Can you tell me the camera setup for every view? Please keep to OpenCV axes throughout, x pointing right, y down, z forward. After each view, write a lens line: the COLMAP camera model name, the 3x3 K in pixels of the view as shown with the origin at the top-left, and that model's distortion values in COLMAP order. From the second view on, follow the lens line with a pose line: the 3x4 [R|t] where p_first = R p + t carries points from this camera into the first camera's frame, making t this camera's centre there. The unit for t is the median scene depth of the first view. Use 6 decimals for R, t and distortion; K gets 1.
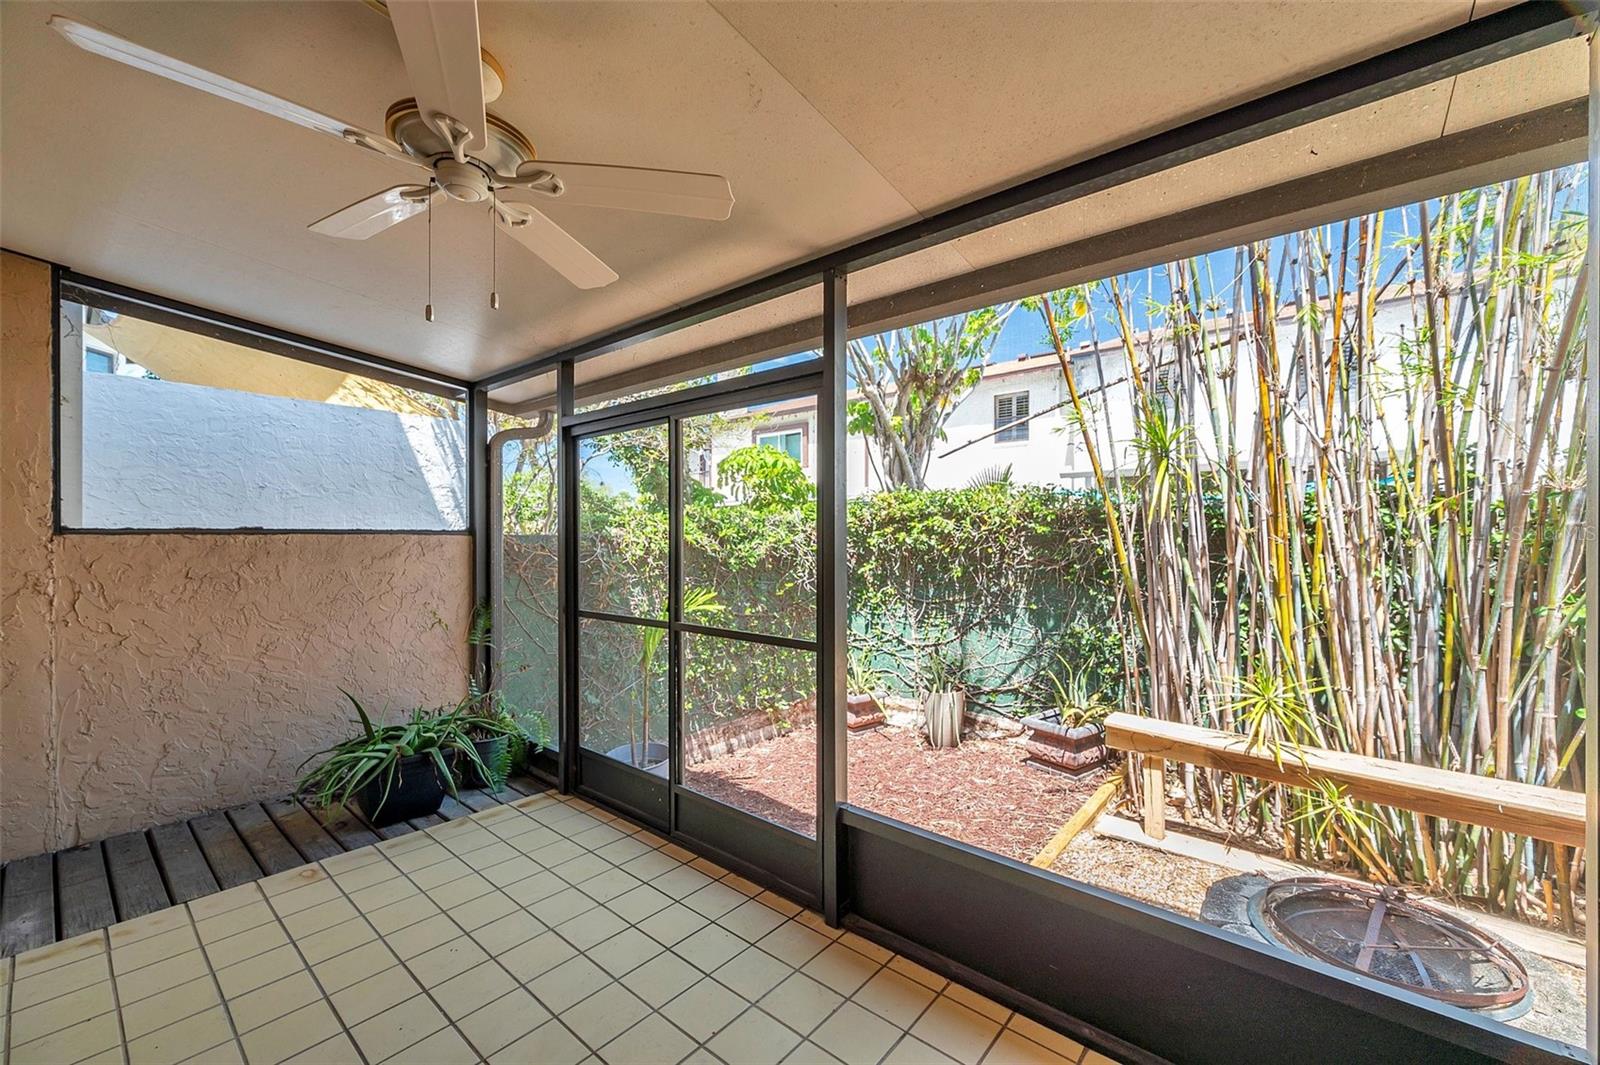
lens RADIAL K [[630.6, 0, 819.3], [0, 630.6, 540.2], [0, 0, 1]] dist [-0.002759, 0.000239]
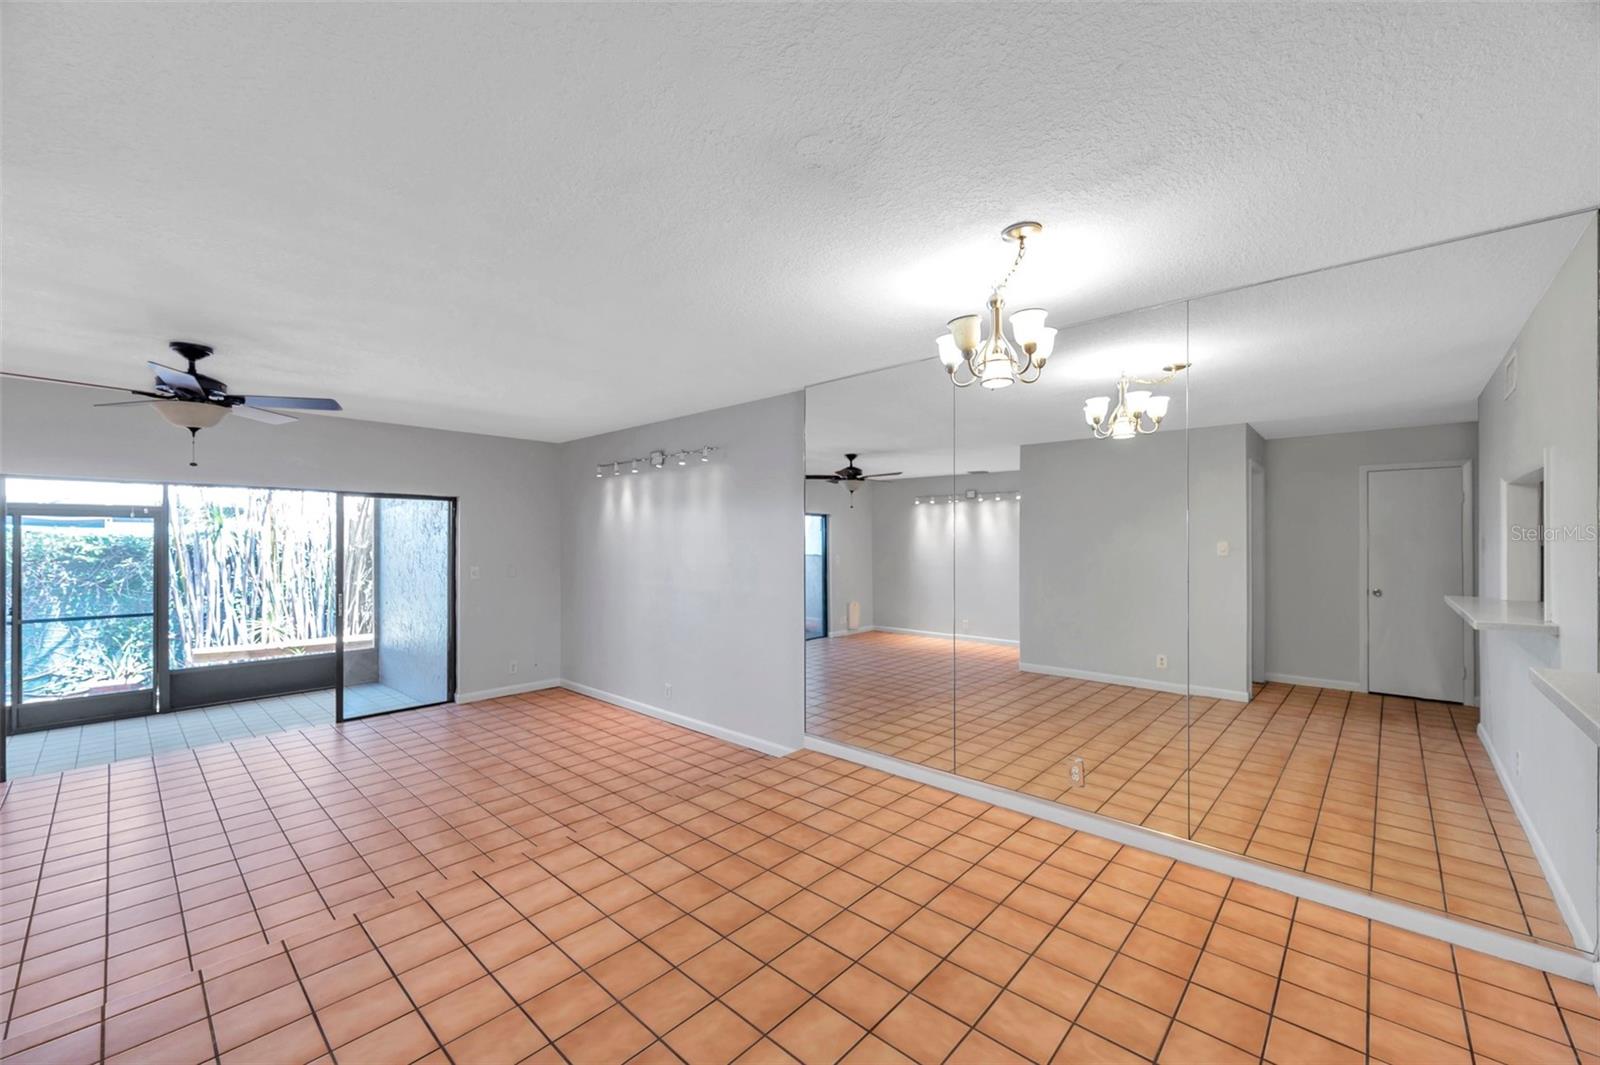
lens RADIAL K [[630.6, 0, 794.9], [0, 630.6, 535.8], [0, 0, 1]] dist [-0.002759, 0.000239]
pose [[0.063528, 0.003775, 0.997973, -0.986907], [0.008348, 0.999956, -0.004314, -0.049772], [-0.997945, 0.008605, 0.063493, -0.745255]]
